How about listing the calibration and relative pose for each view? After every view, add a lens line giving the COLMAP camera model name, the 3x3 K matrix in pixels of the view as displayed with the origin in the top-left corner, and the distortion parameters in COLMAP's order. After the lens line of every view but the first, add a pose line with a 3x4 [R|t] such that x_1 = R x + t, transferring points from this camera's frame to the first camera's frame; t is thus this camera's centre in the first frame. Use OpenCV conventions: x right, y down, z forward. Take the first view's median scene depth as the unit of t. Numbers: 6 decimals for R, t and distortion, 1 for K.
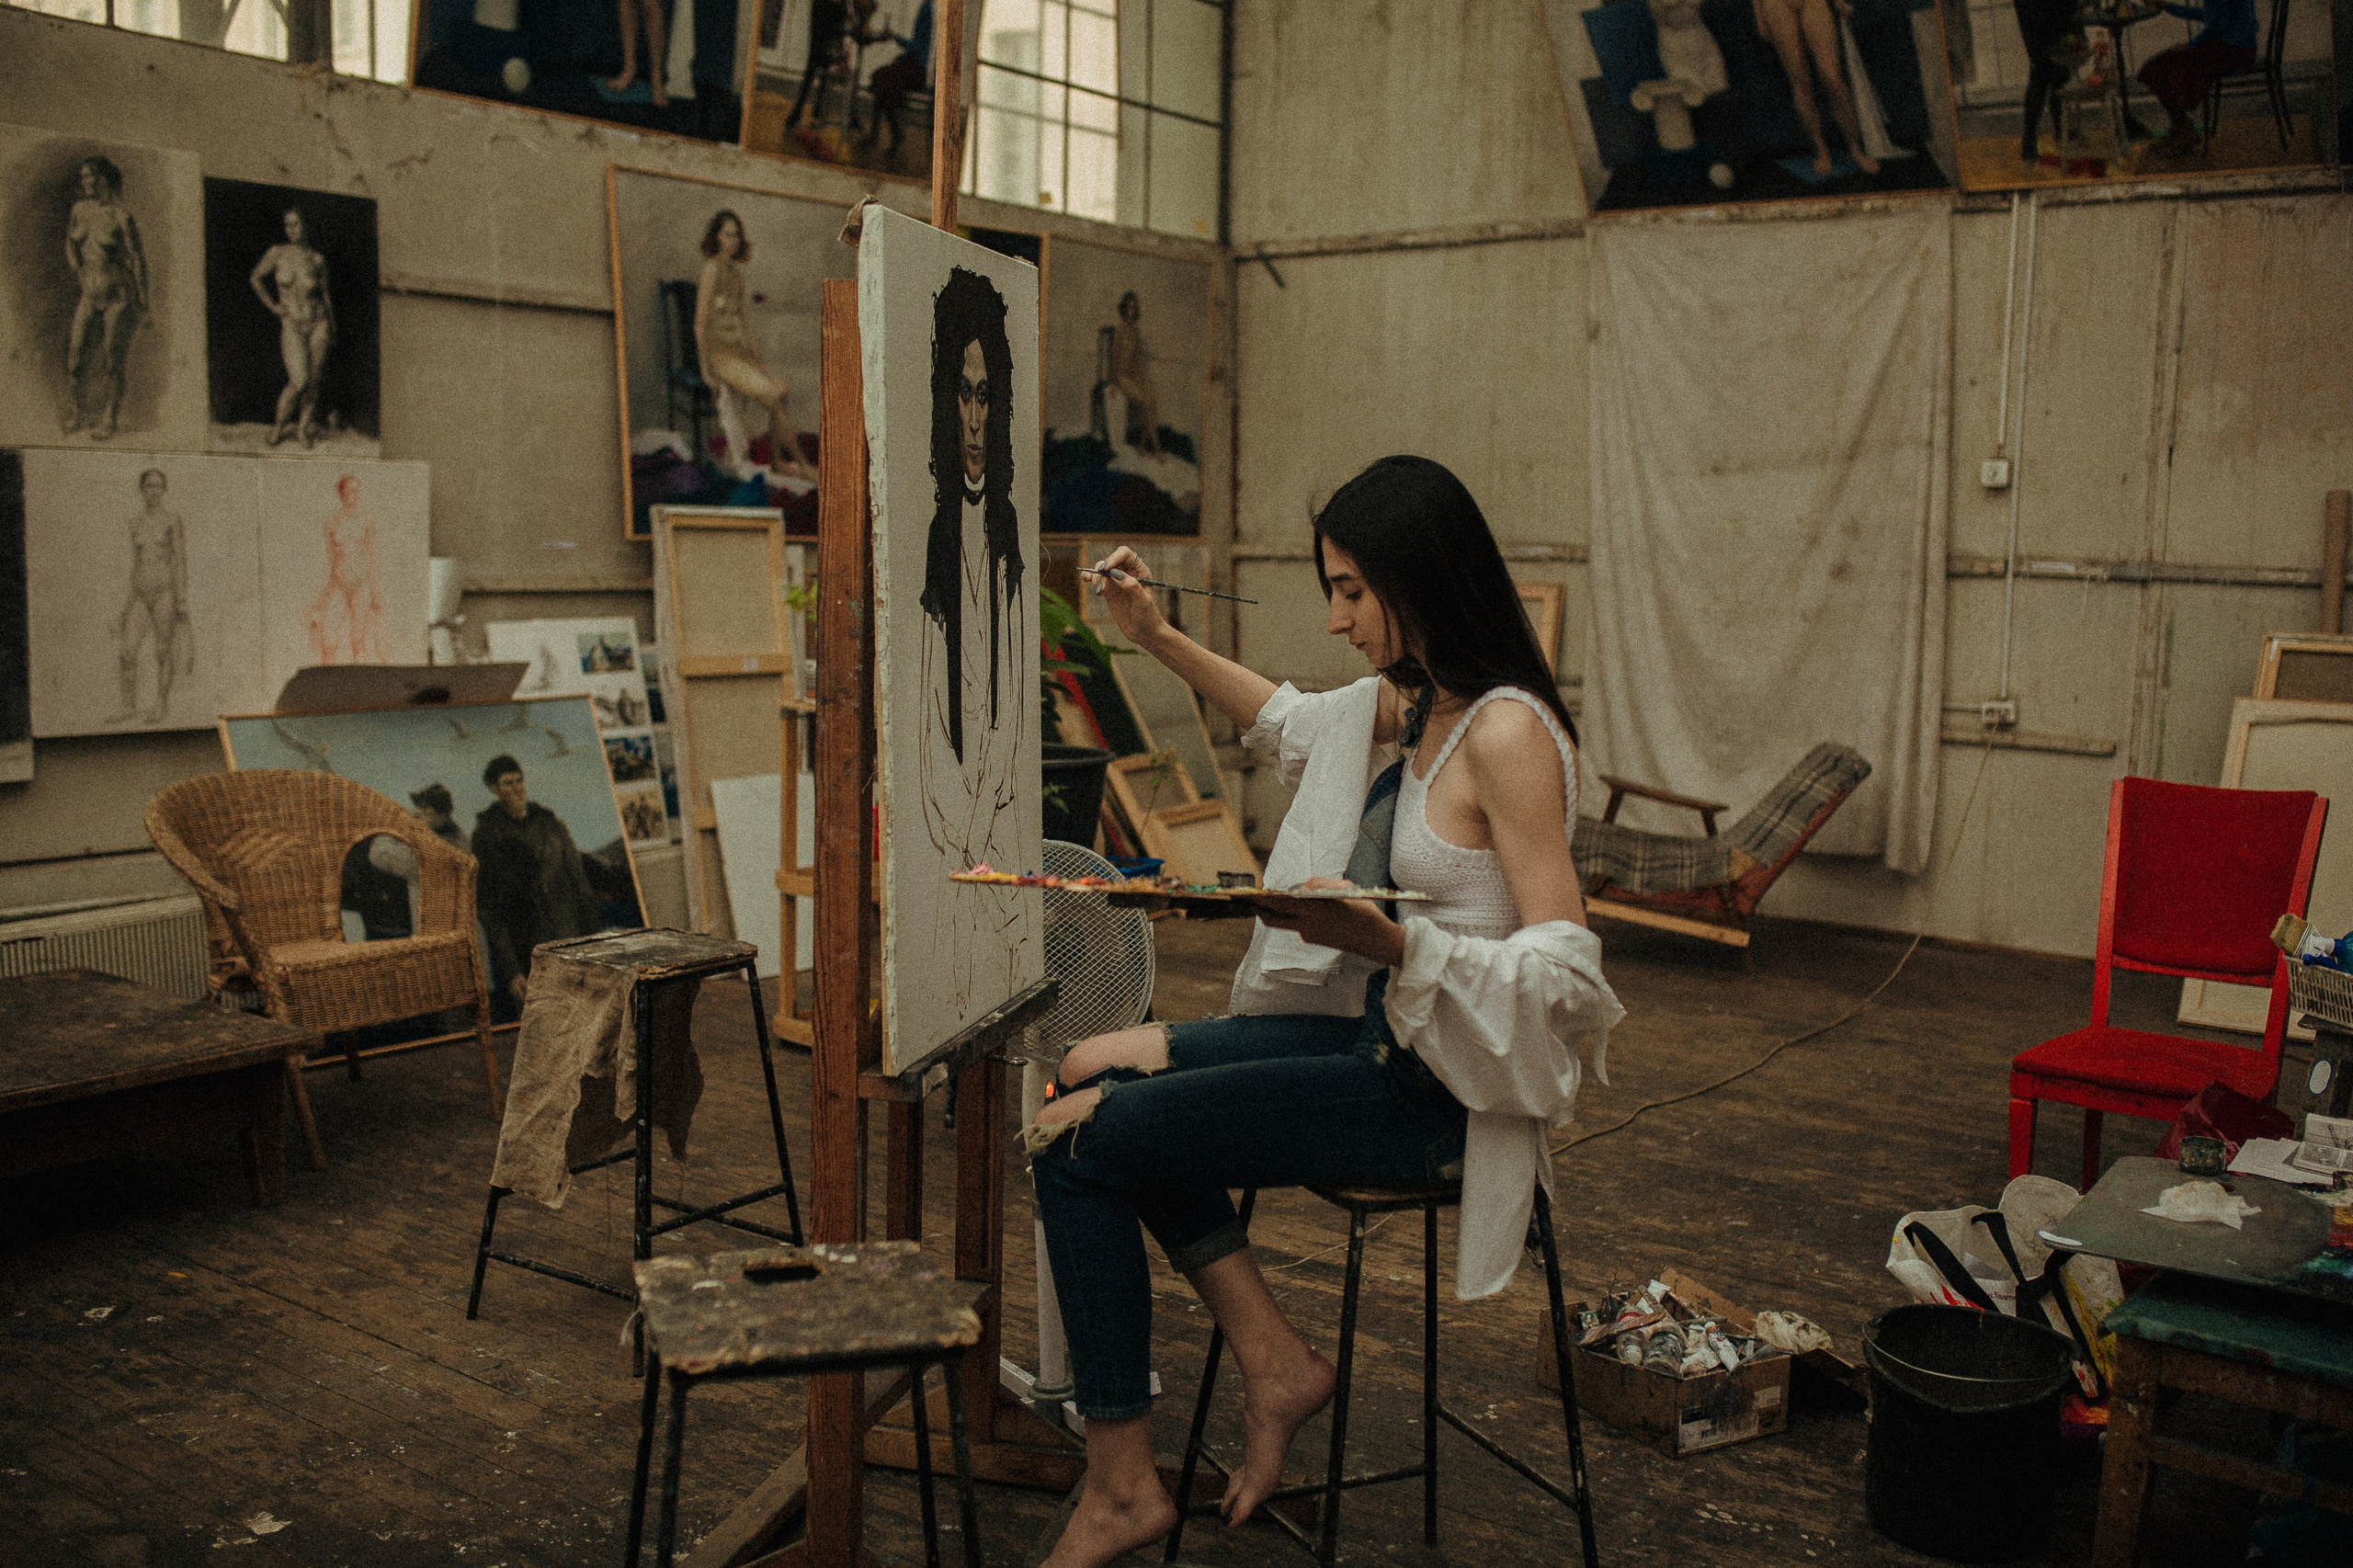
lens RADIAL K [[2330.6, 0, 1173.4], [0, 2330.6, 794.5], [0, 0, 1]] dist [0.022265, 0.000000]
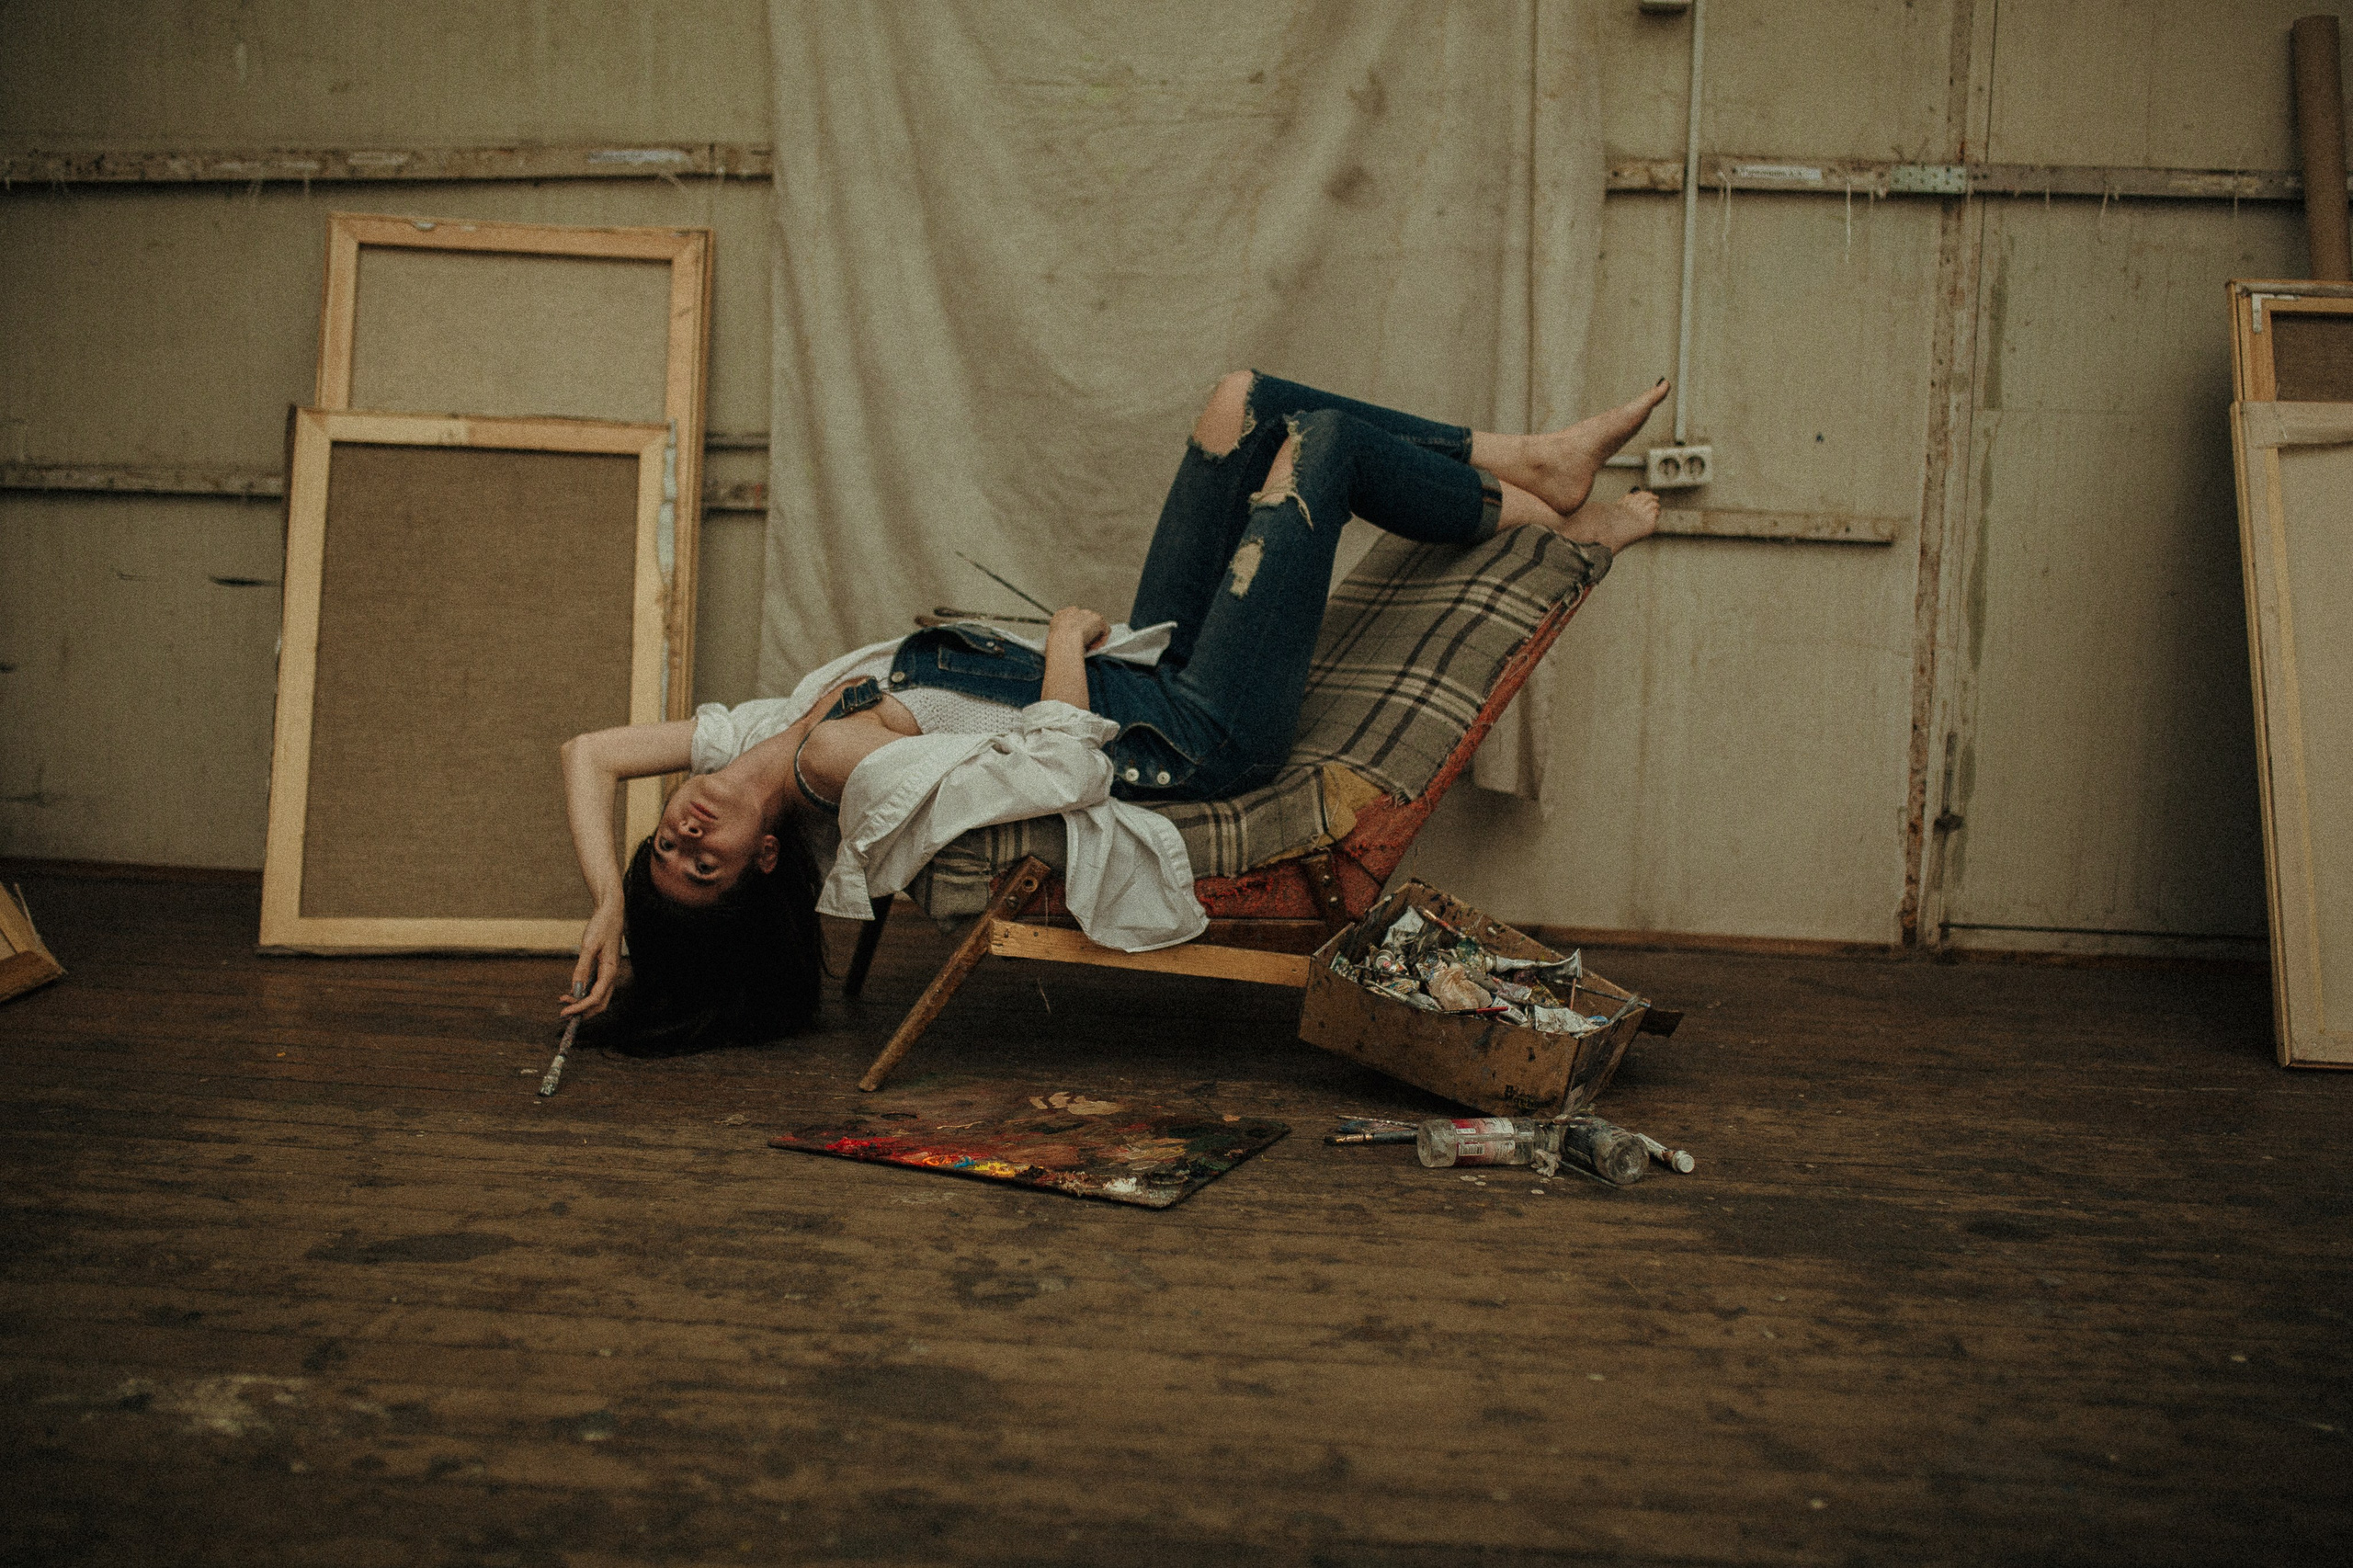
lens RADIAL K [[2330.6, 0, 1265.4], [0, 2330.6, 700.7], [0, 0, 1]] dist [0.022265, 0.000000]
pose [[0.844544, -0.037769, 0.534153, 0.010166], [0.052447, 0.998548, -0.012317, 0.016516], [-0.532912, 0.038417, 0.845298, 0.645626]]
